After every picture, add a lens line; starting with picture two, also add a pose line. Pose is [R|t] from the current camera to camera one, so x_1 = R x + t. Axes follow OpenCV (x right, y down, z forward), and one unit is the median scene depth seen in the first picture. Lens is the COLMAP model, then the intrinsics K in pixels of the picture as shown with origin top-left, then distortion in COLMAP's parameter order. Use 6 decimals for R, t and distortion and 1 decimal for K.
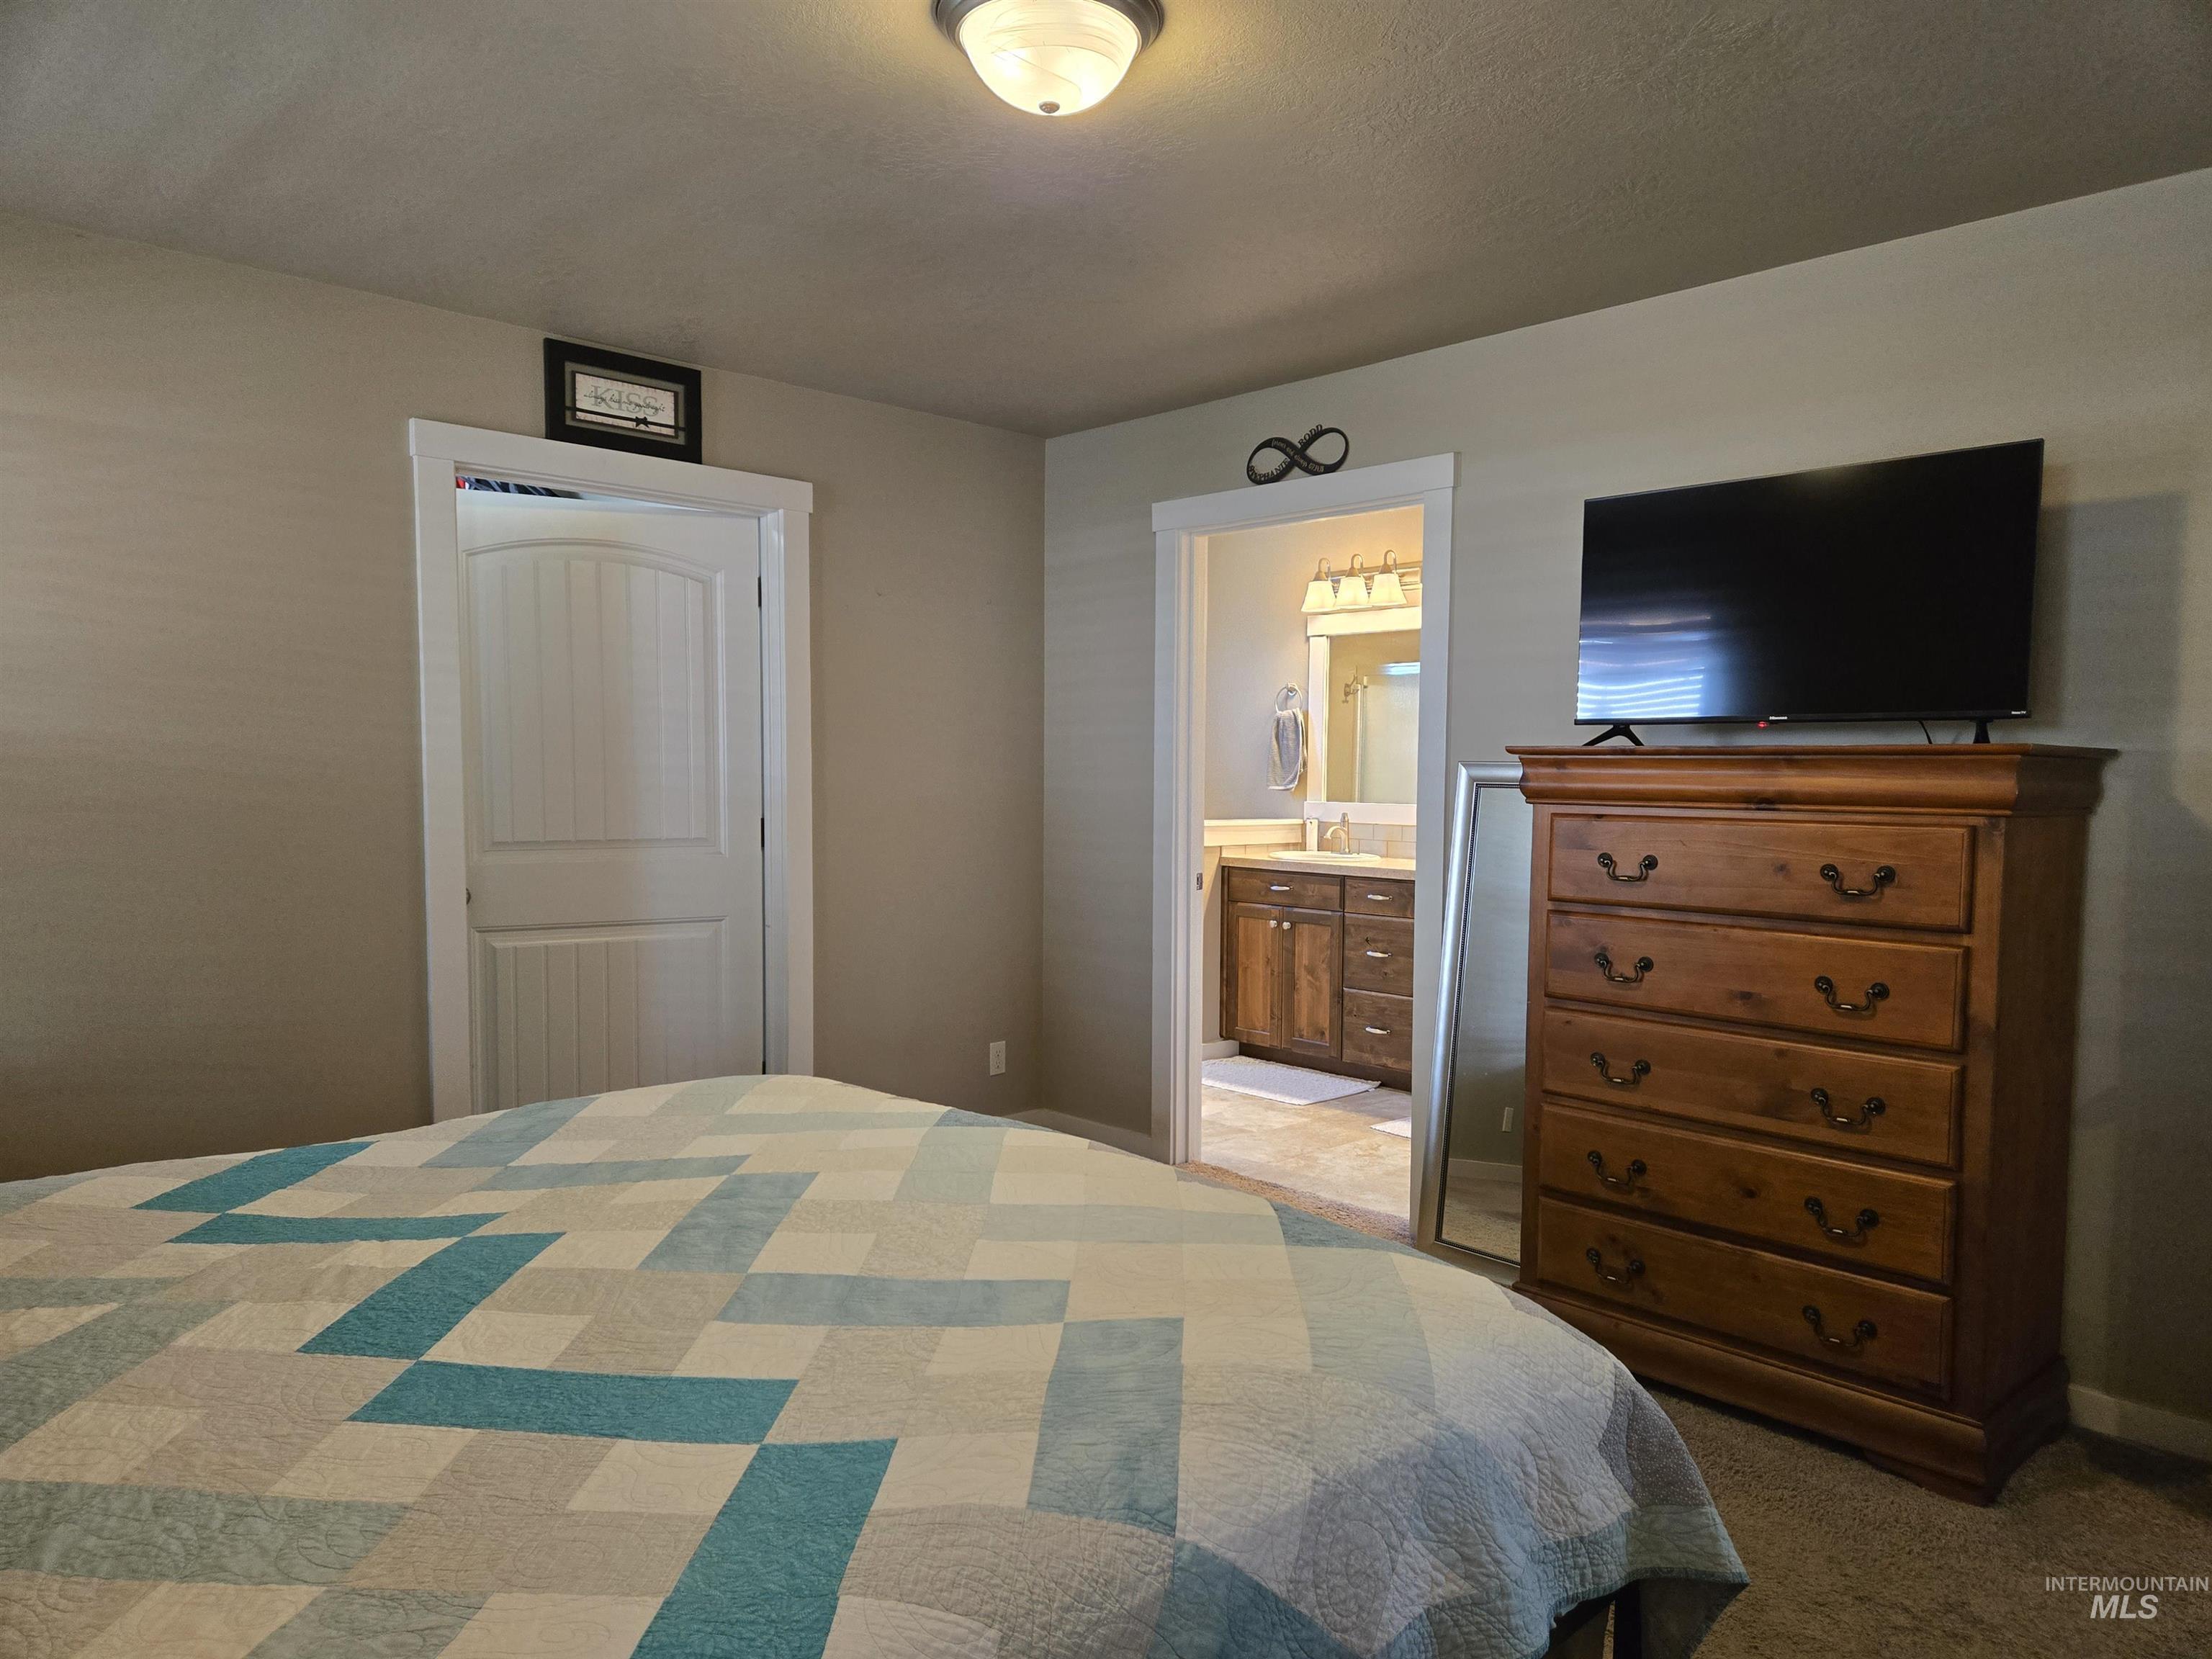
lens RADIAL K [[1468.3, 0, 1110.3], [0, 1468.3, 844.5], [0, 0, 1]] dist [0.089027, -0.074459]
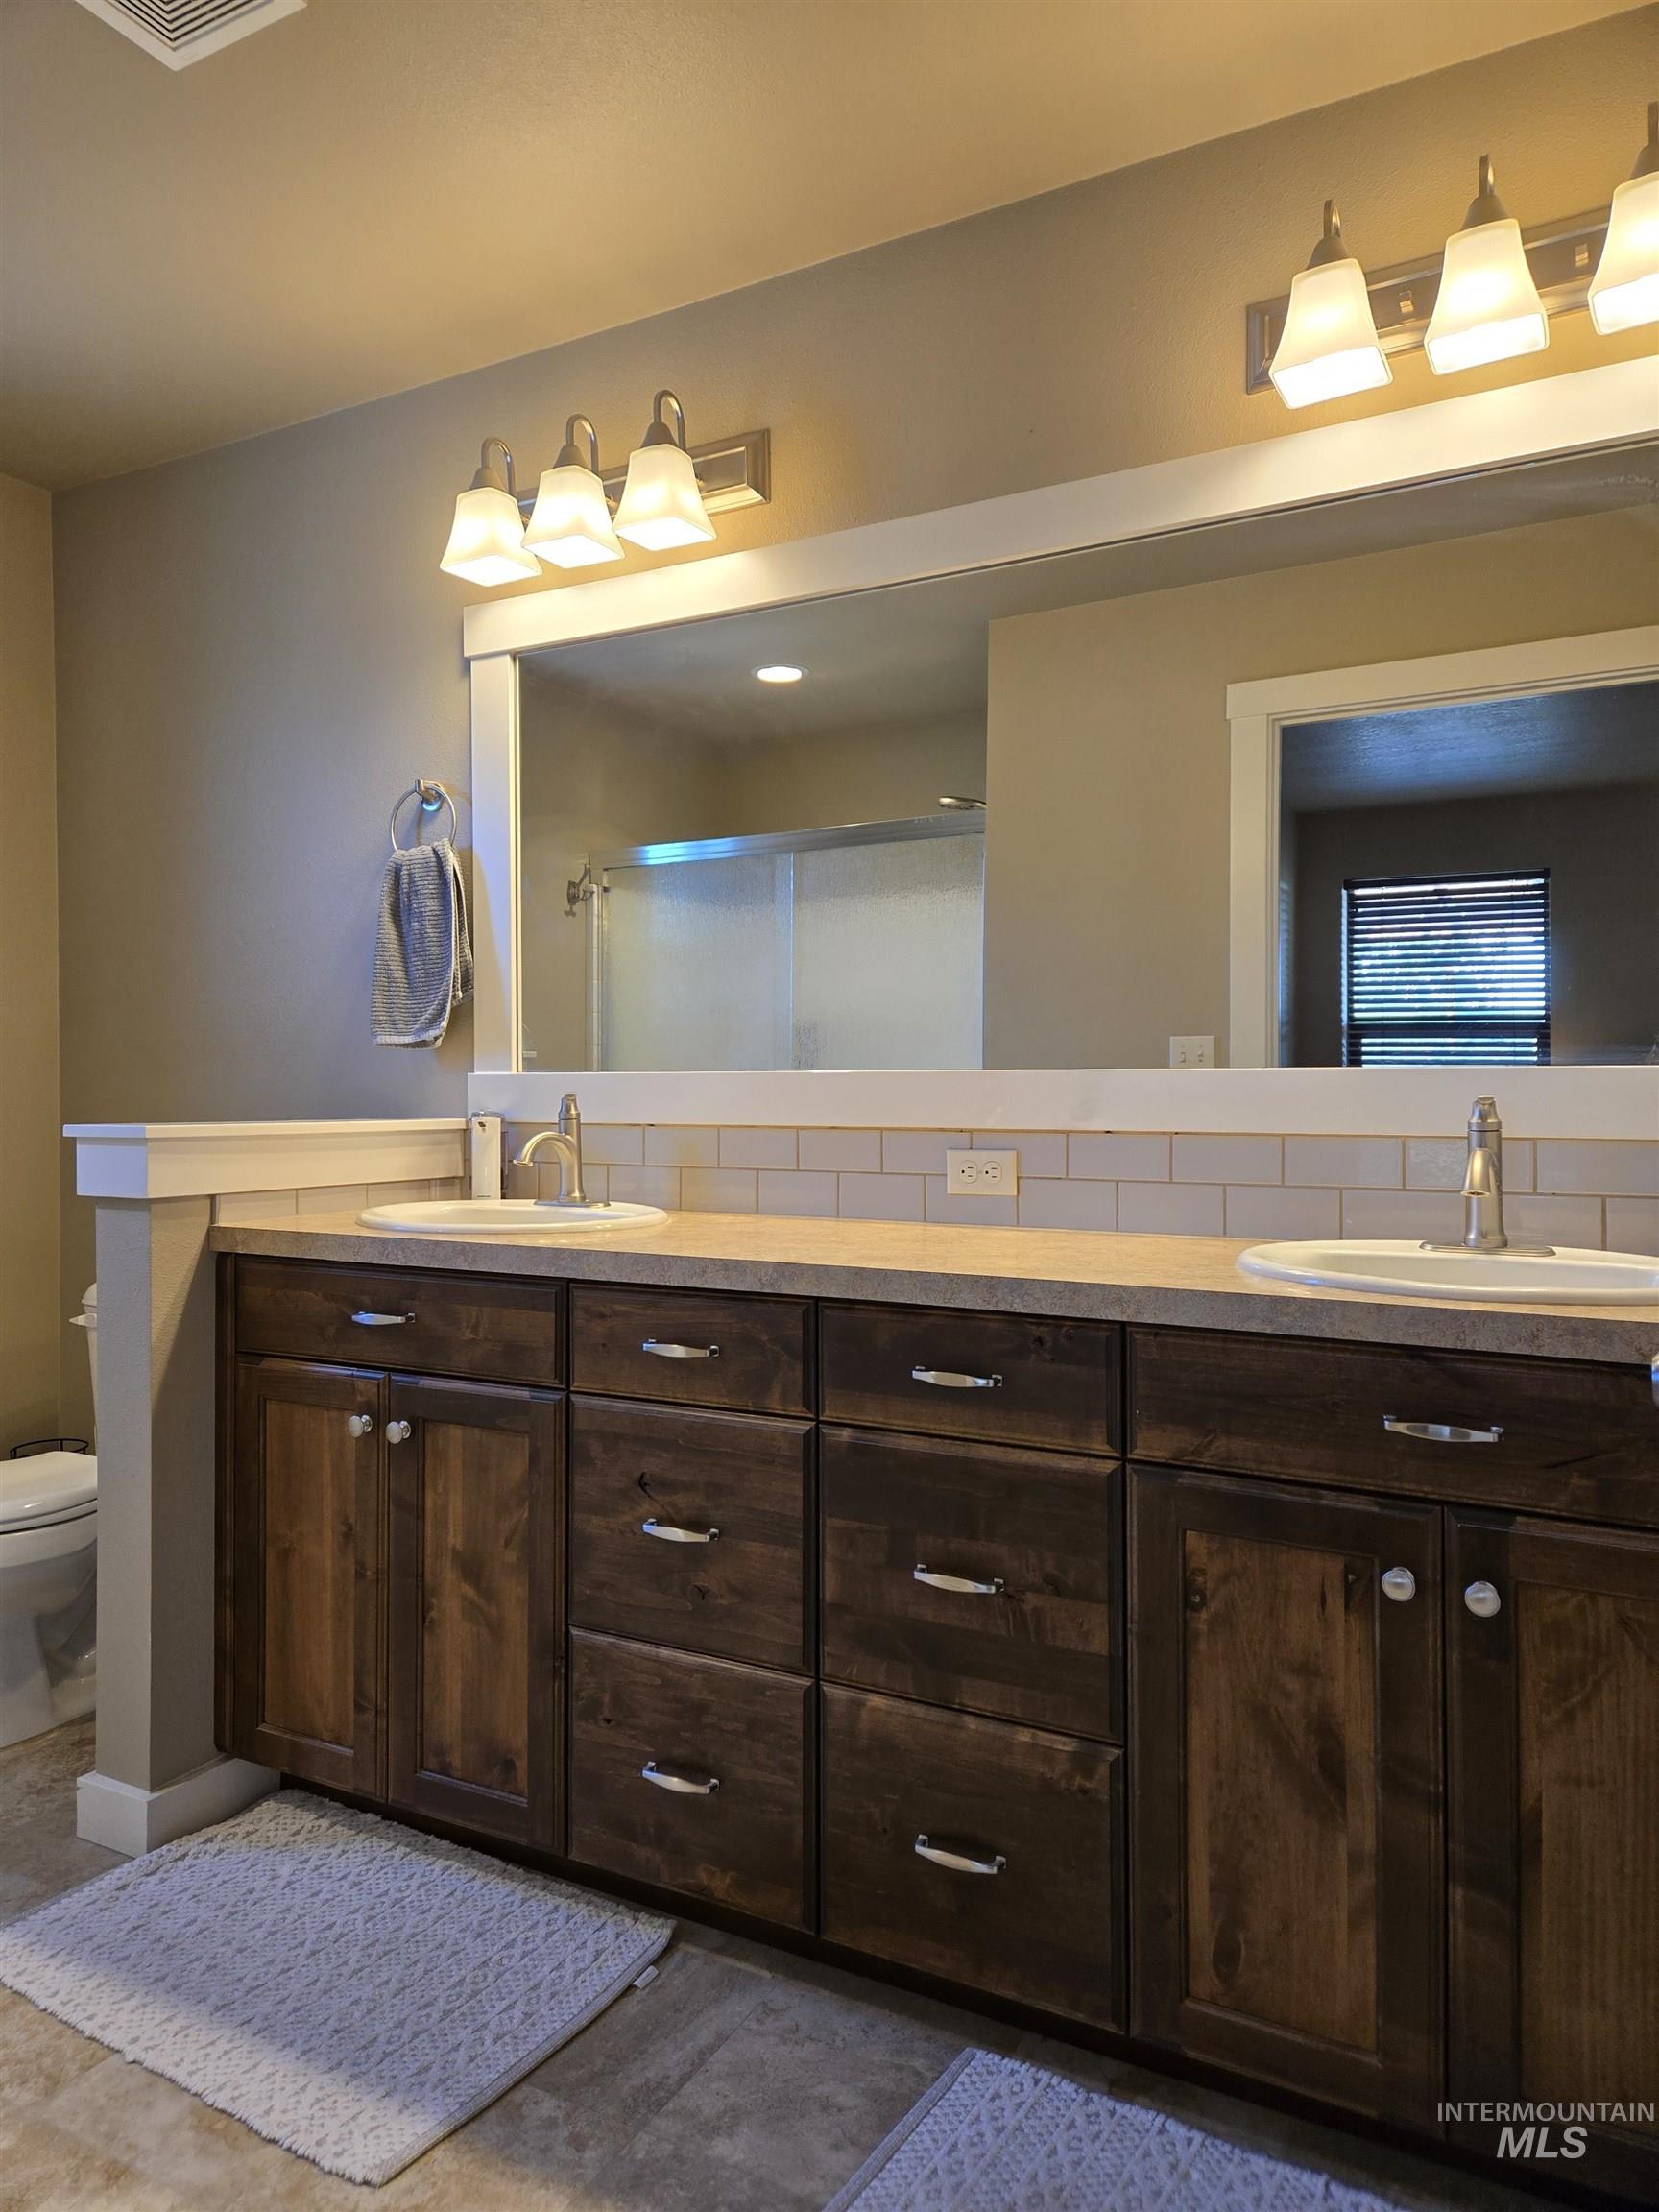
lens RADIAL K [[1463.3, 0, 796.3], [0, 1463.3, 1094.2], [0, 0, 1]] dist [0.087929, -0.075006]
pose [[0.953672, -0.012783, 0.300578, 0.103953], [0.026811, 0.998733, -0.042591, -0.004362], [-0.299653, 0.048677, 0.952806, 0.636302]]
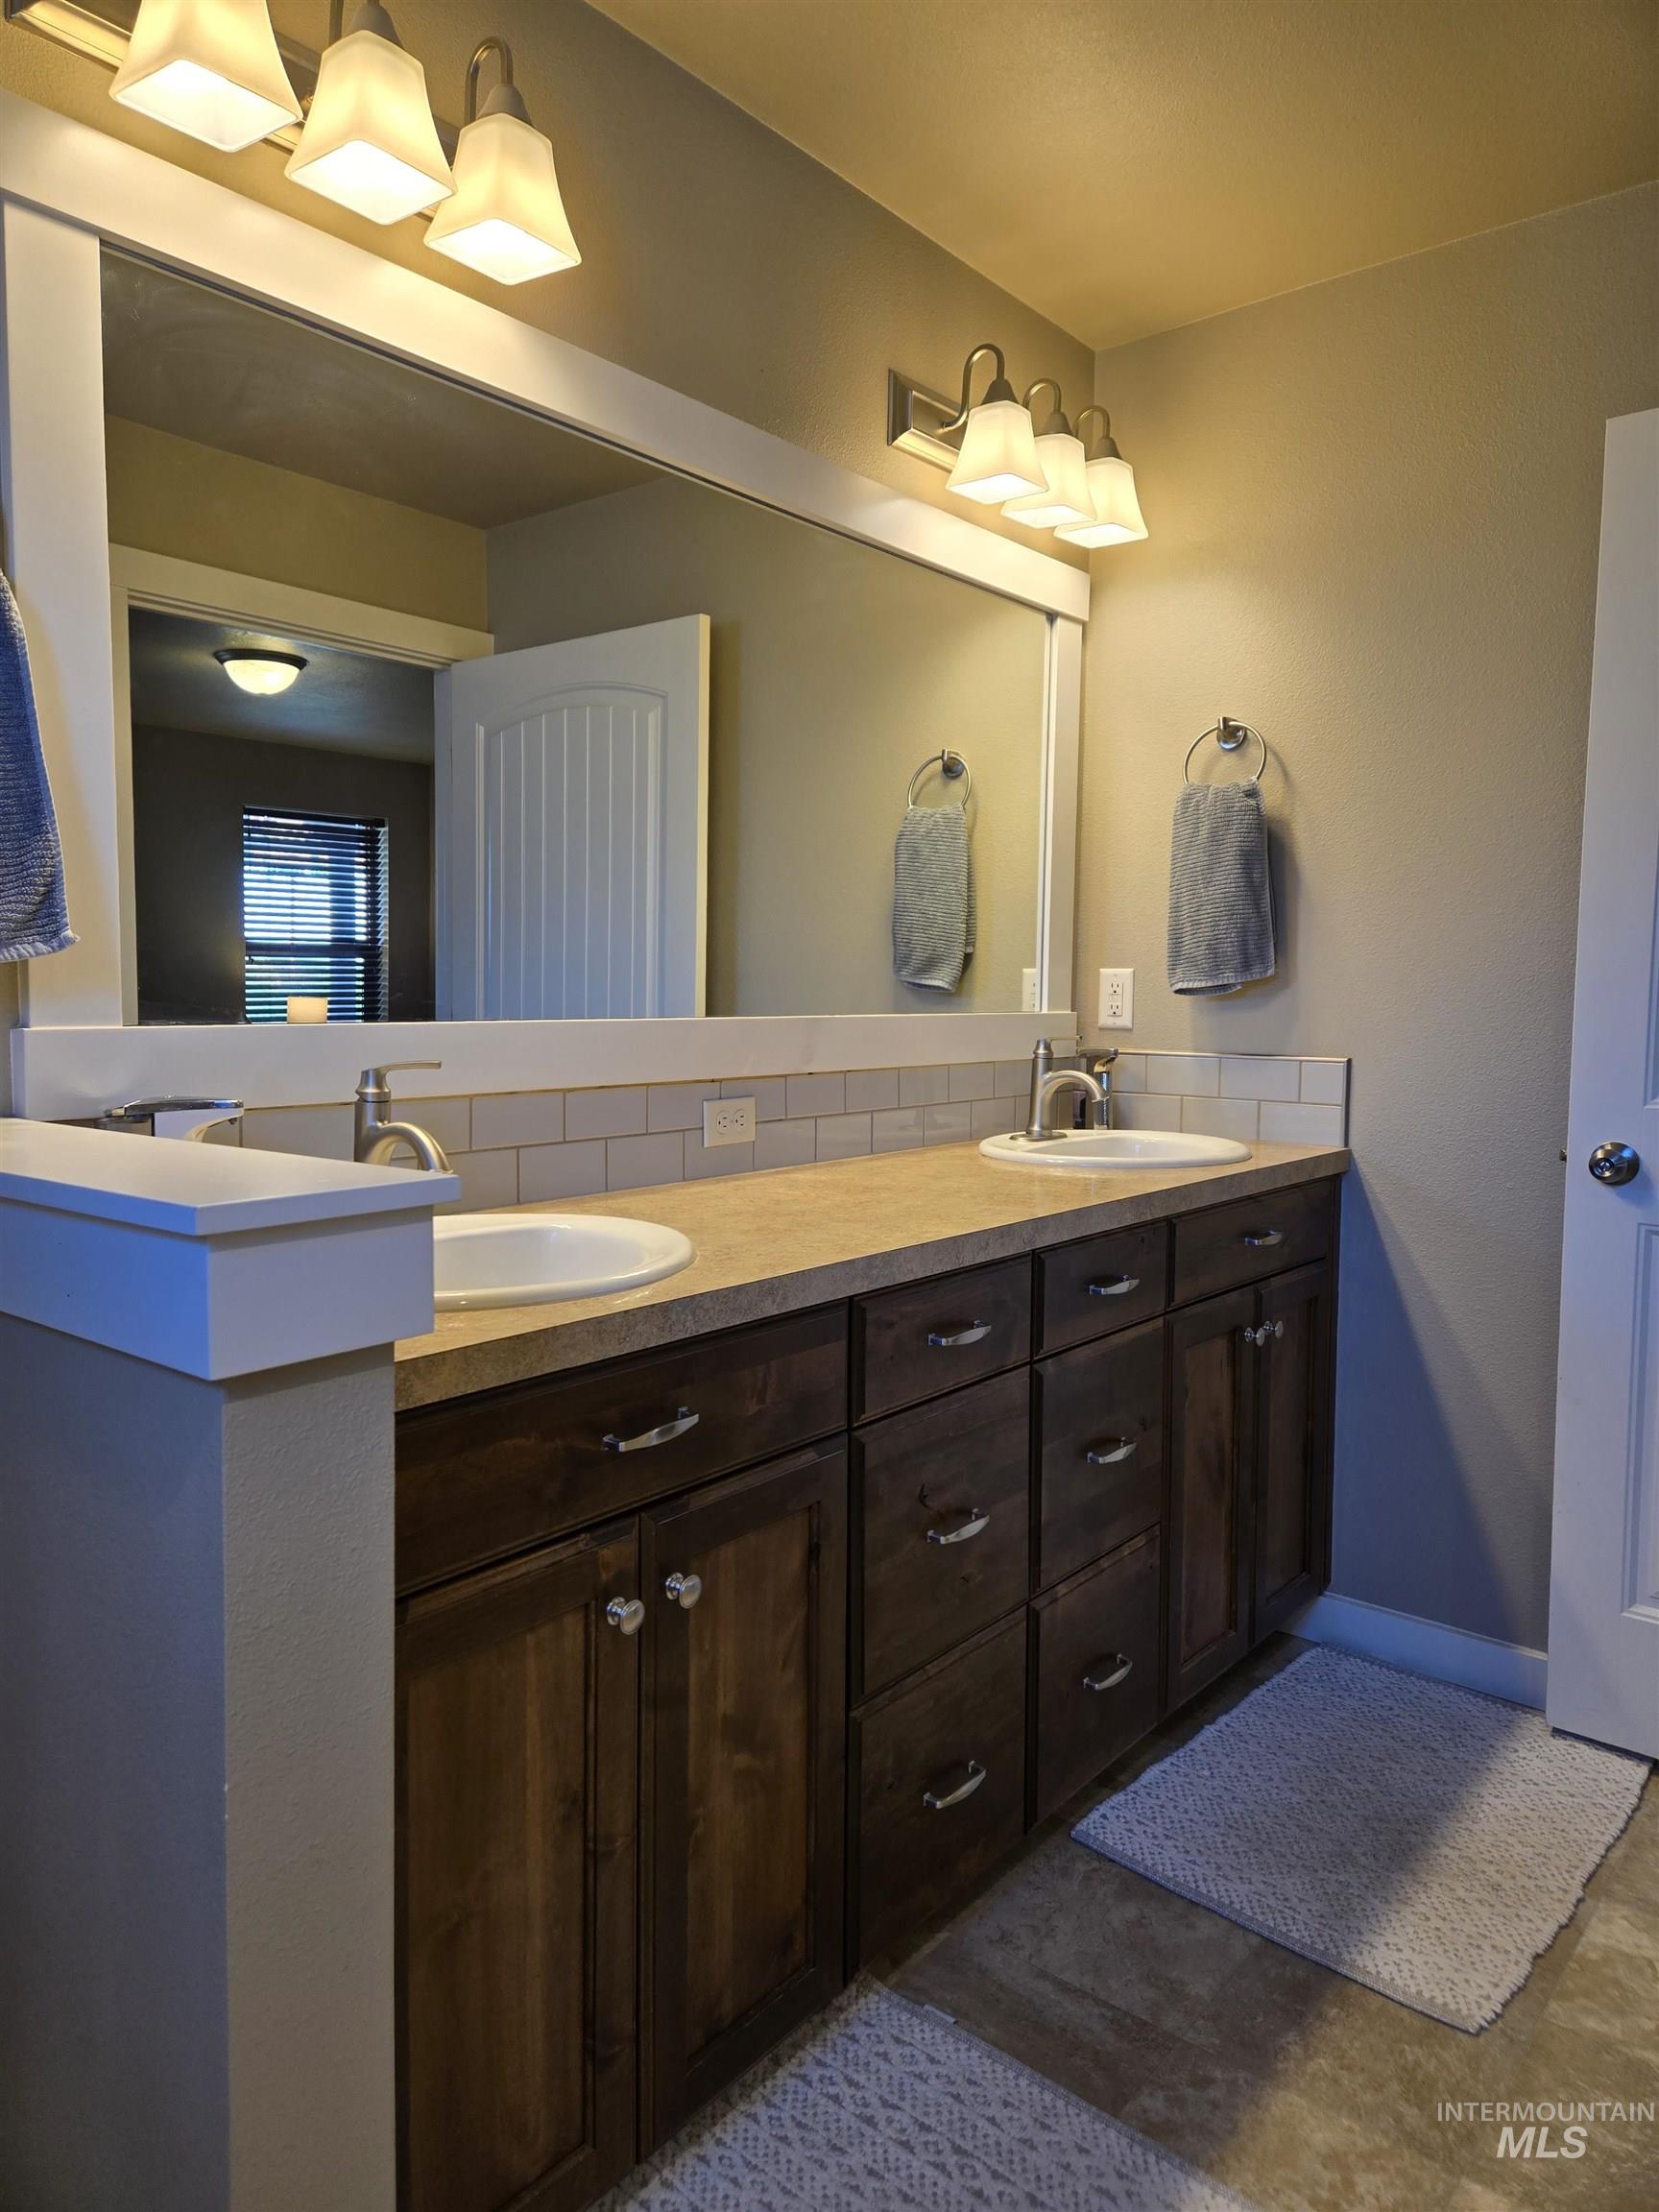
lens RADIAL K [[1463.3, 0, 796.3], [0, 1463.3, 1094.2], [0, 0, 1]] dist [0.087929, -0.075006]
pose [[-0.111188, -0.082592, 0.990361, -0.090421], [0.047550, 0.994957, 0.088314, -0.035539], [-0.992661, 0.056911, -0.106700, 0.980766]]
